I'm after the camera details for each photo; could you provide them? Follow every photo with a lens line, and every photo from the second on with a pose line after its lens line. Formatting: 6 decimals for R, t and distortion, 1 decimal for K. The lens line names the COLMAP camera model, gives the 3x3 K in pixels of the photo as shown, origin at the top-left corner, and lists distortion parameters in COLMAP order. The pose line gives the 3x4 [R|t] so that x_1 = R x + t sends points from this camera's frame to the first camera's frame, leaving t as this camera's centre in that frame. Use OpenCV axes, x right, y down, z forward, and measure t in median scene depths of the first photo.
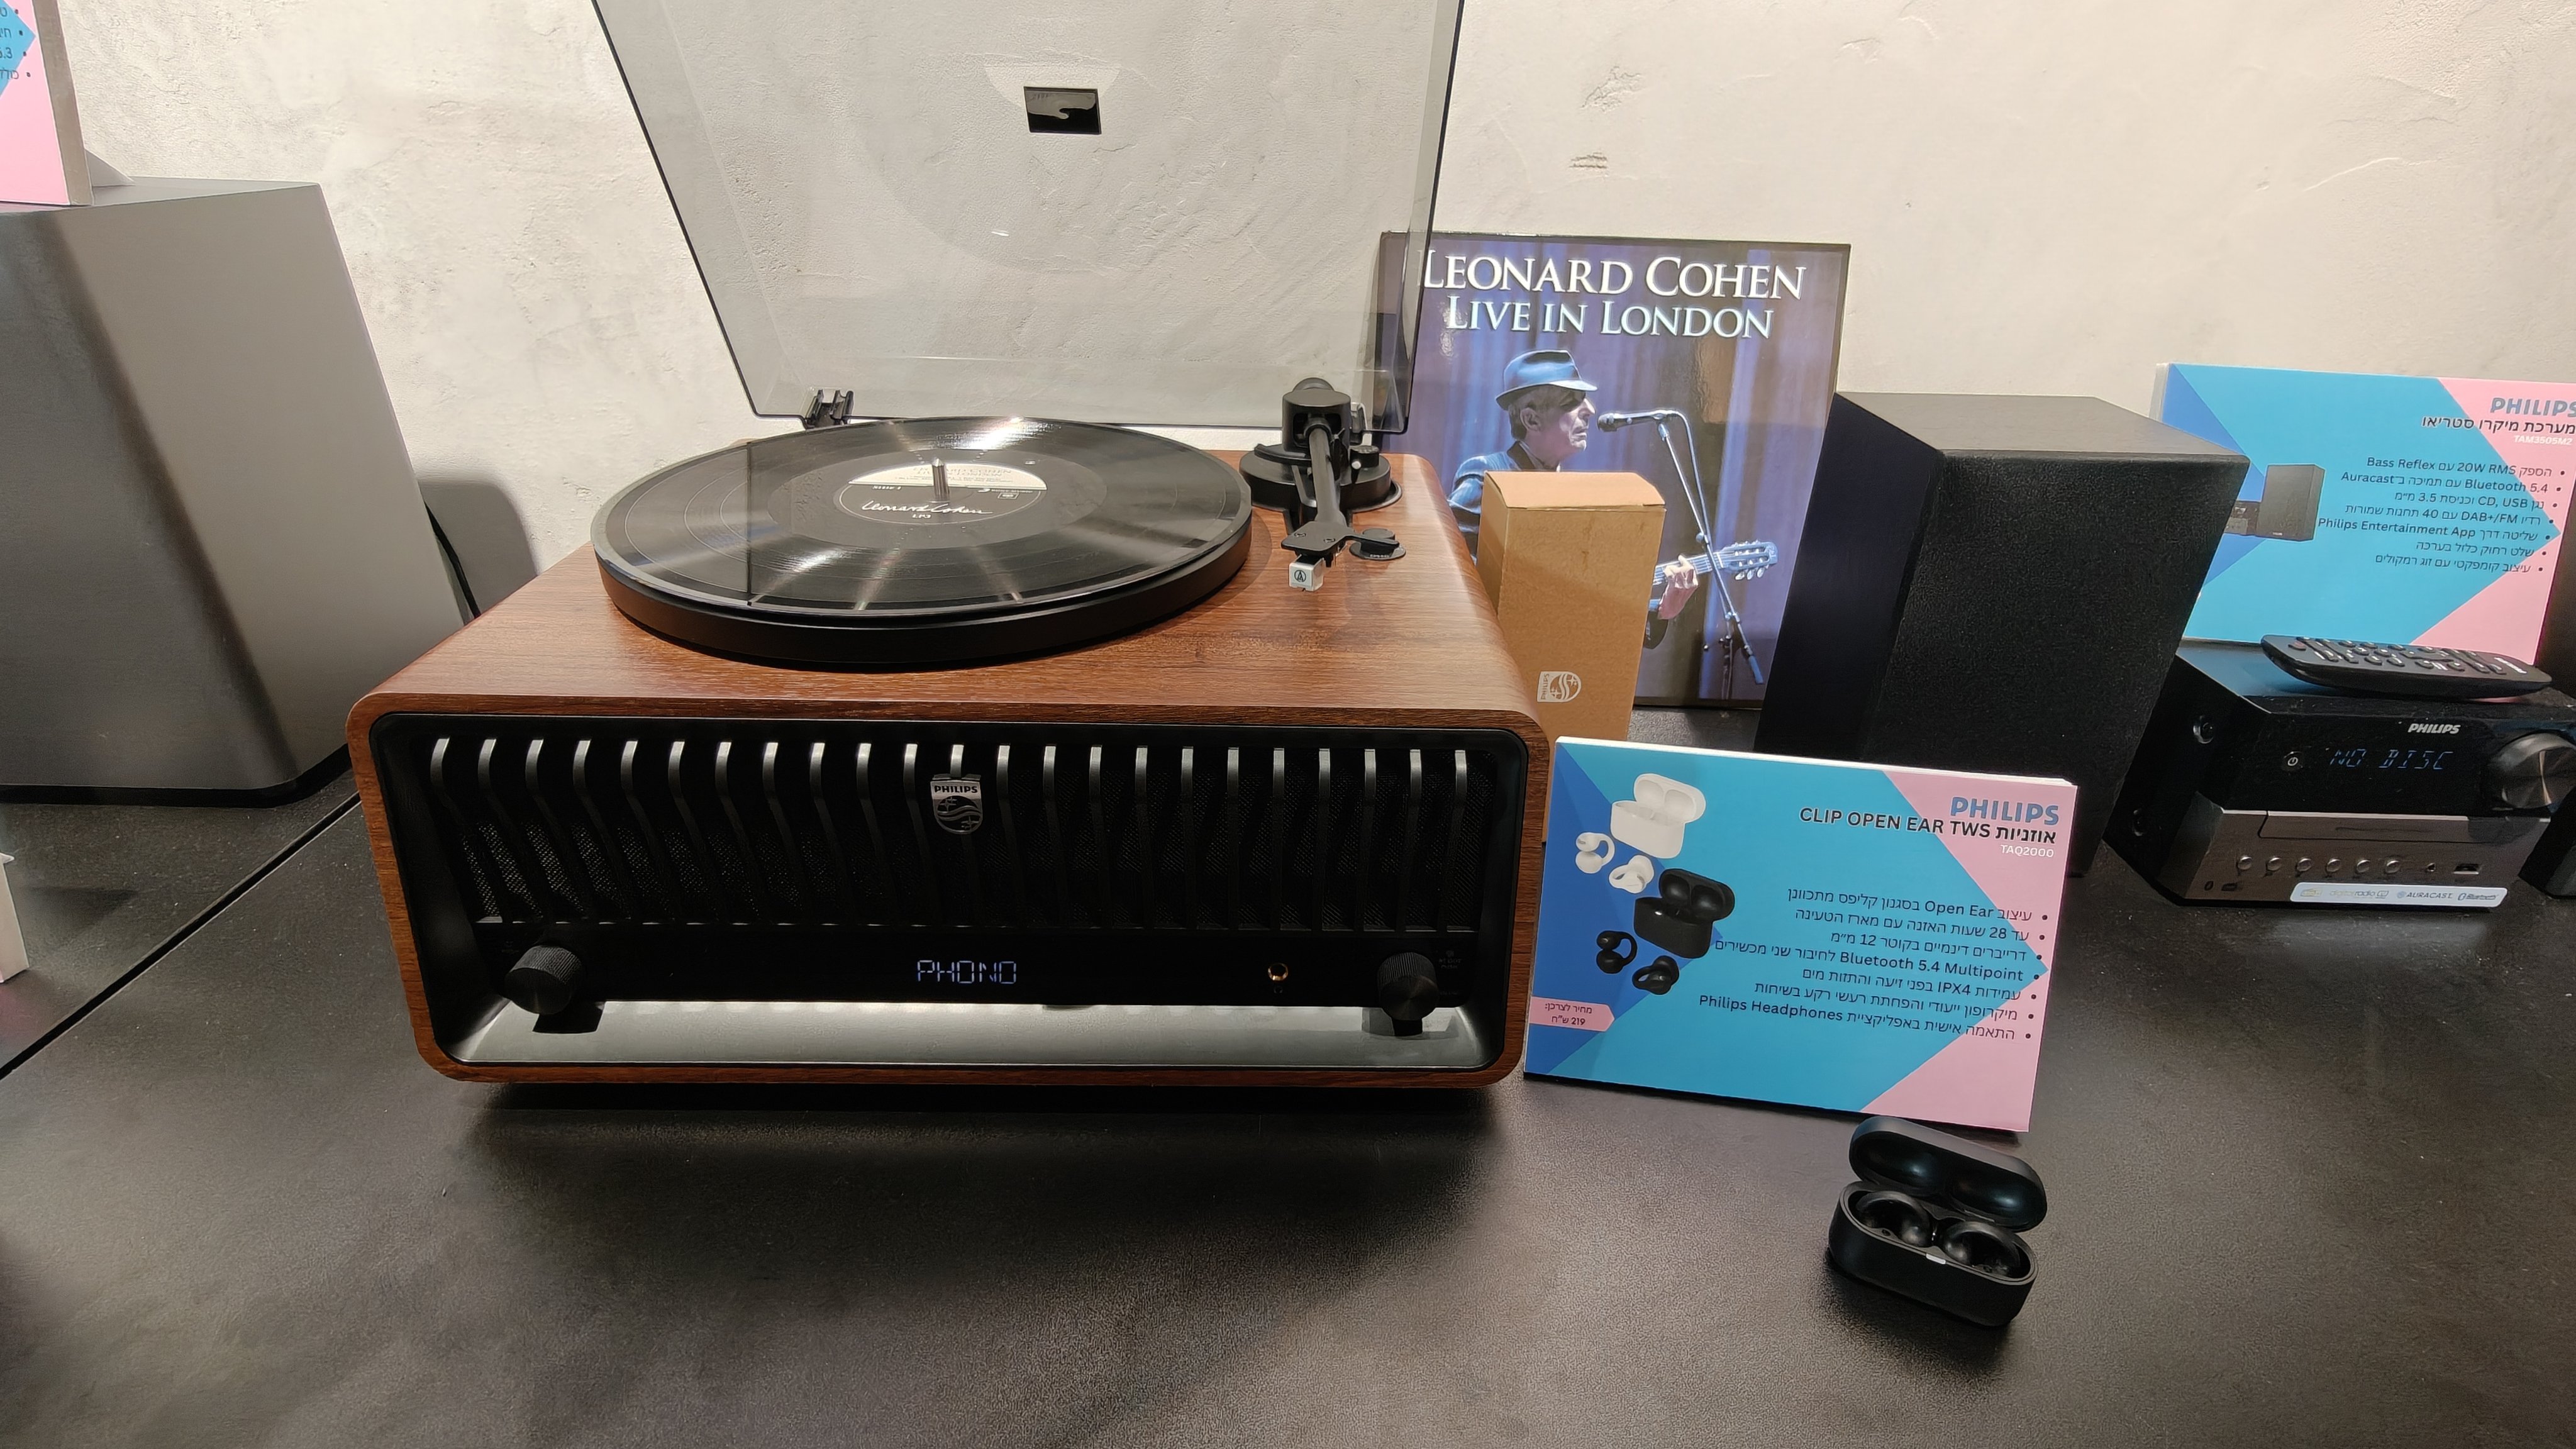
lens RADIAL K [[1208.6, 0, 1288.0], [0, 1208.6, 724.5], [0, 0, 1]] dist [-0.000371, 0.000750]
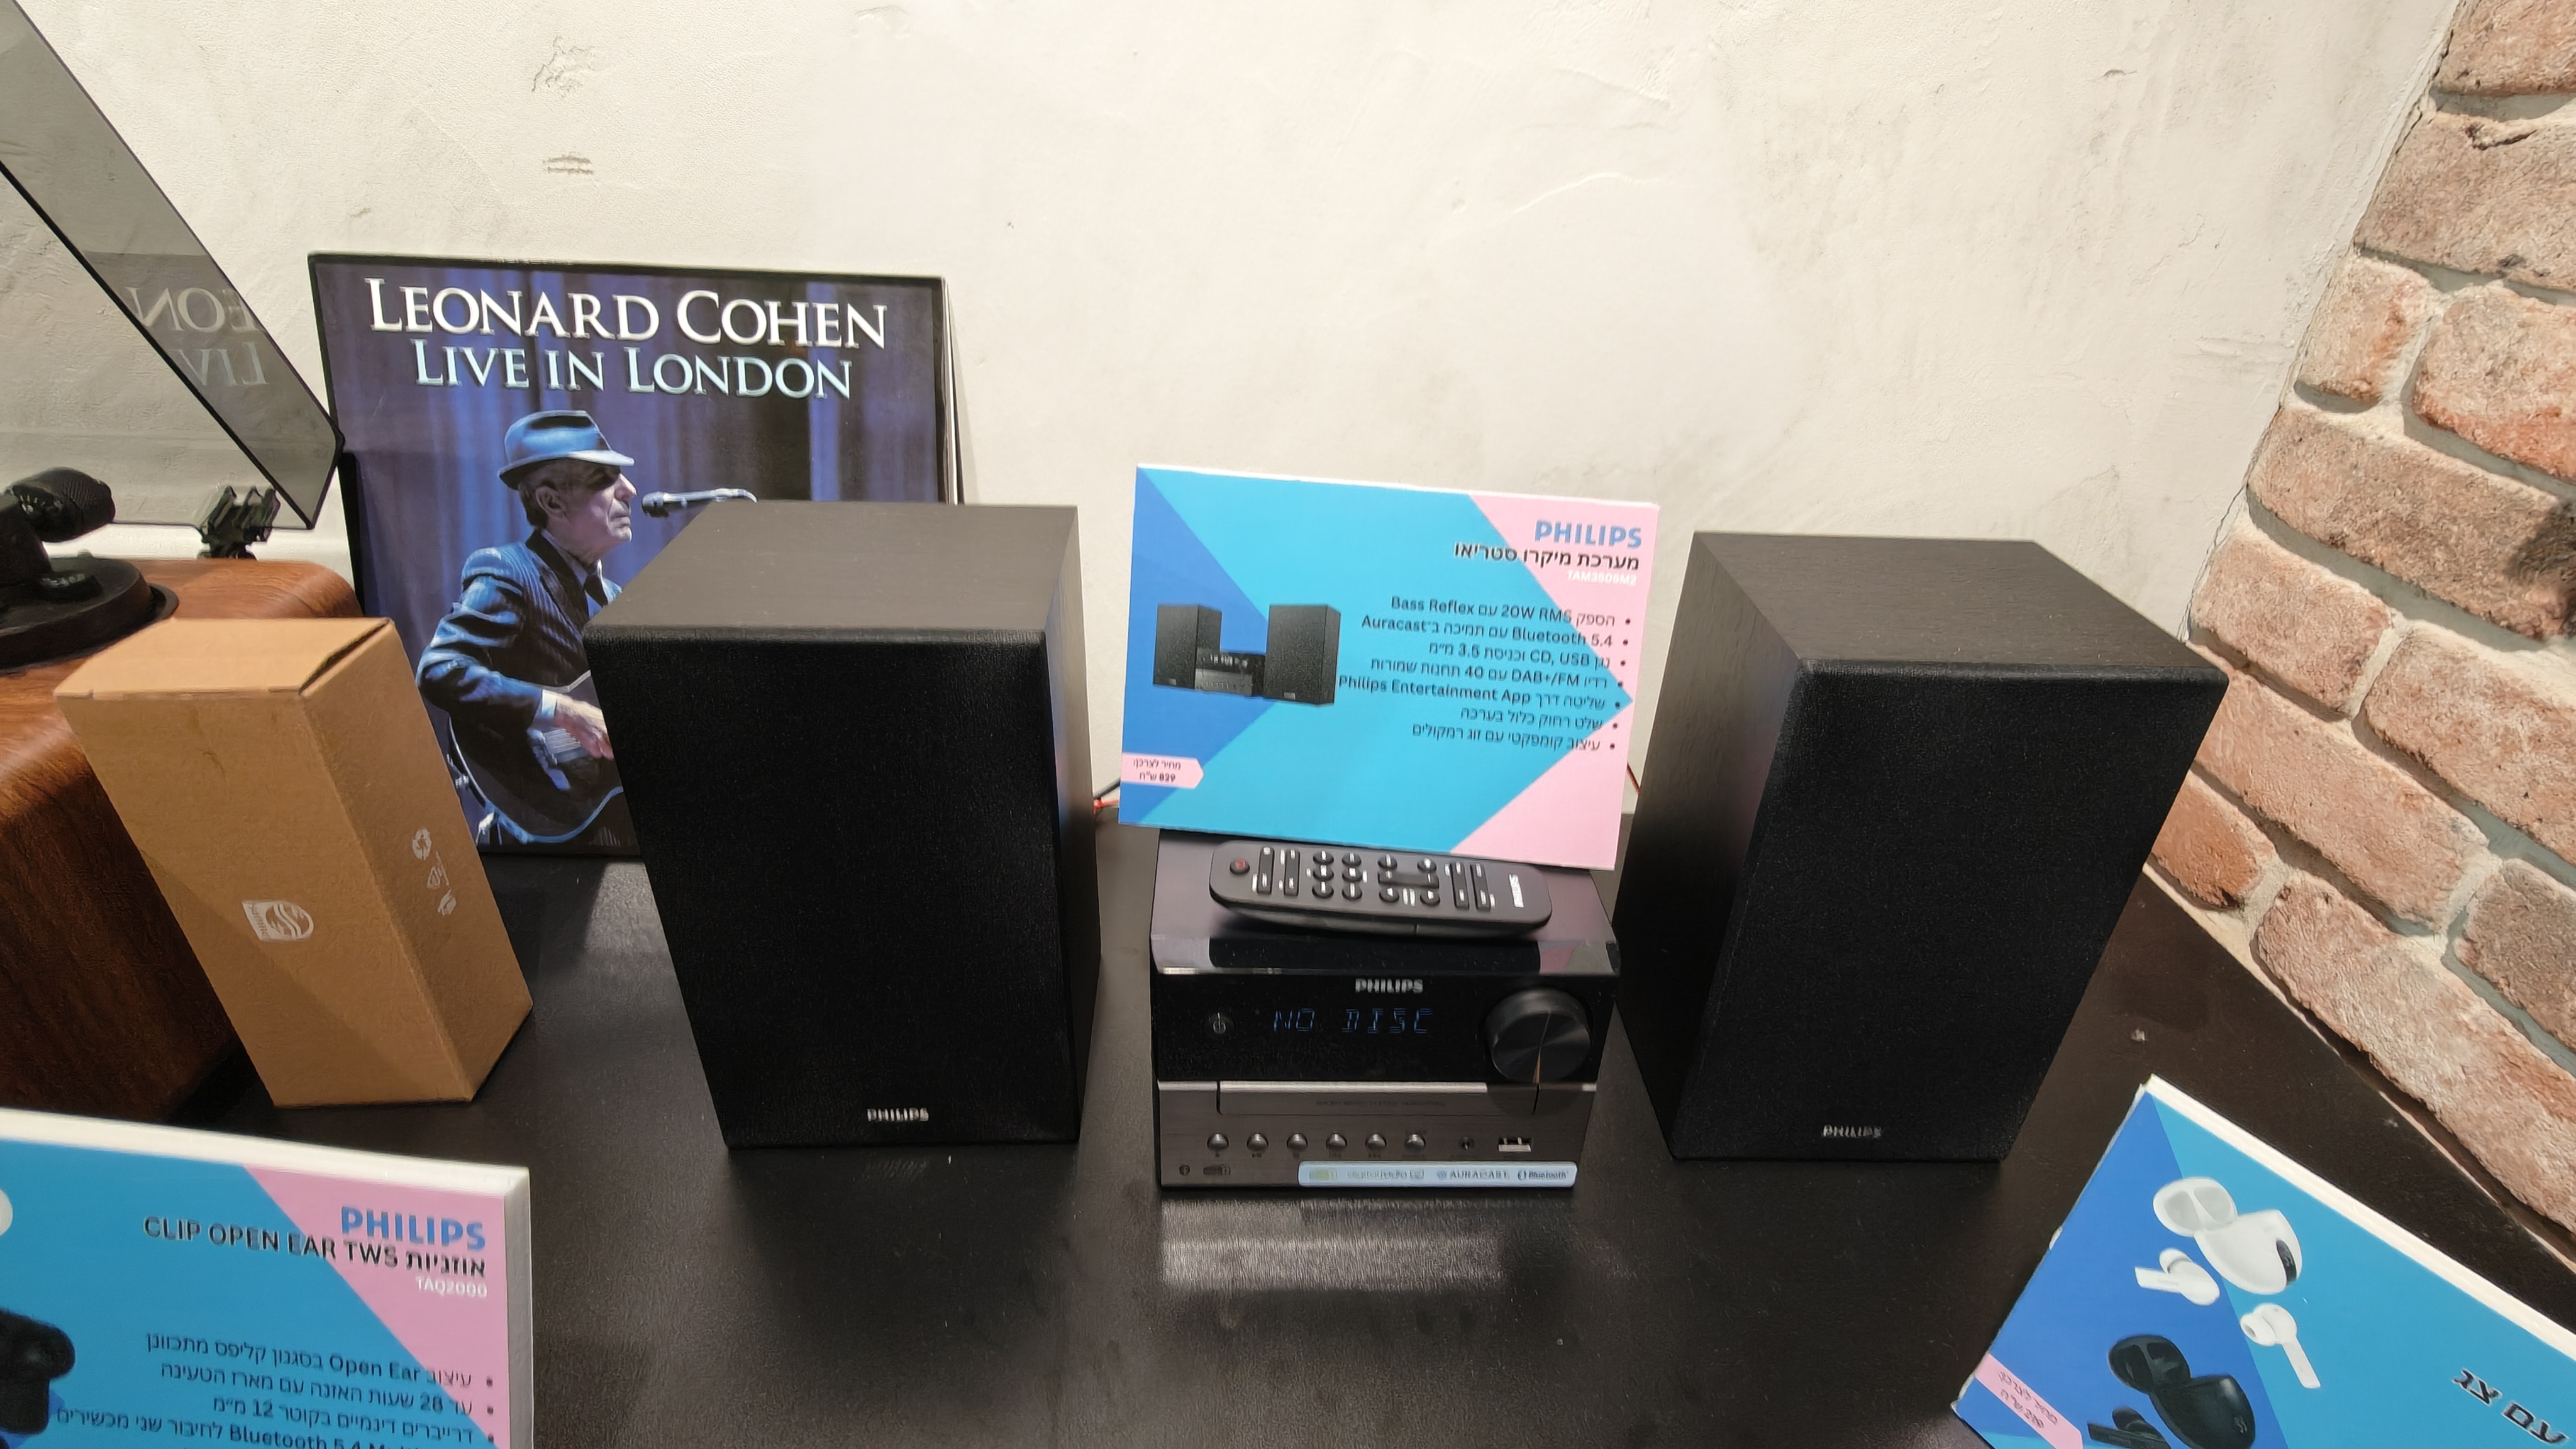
lens RADIAL K [[1225.0, 0, 1288.0], [0, 1225.0, 724.5], [0, 0, 1]] dist [0.000729, 0.000773]
pose [[0.998781, -0.009507, 0.048430, 0.644041], [0.007858, 0.999387, 0.034117, -0.137090], [-0.048724, -0.033694, 0.998244, 0.199403]]
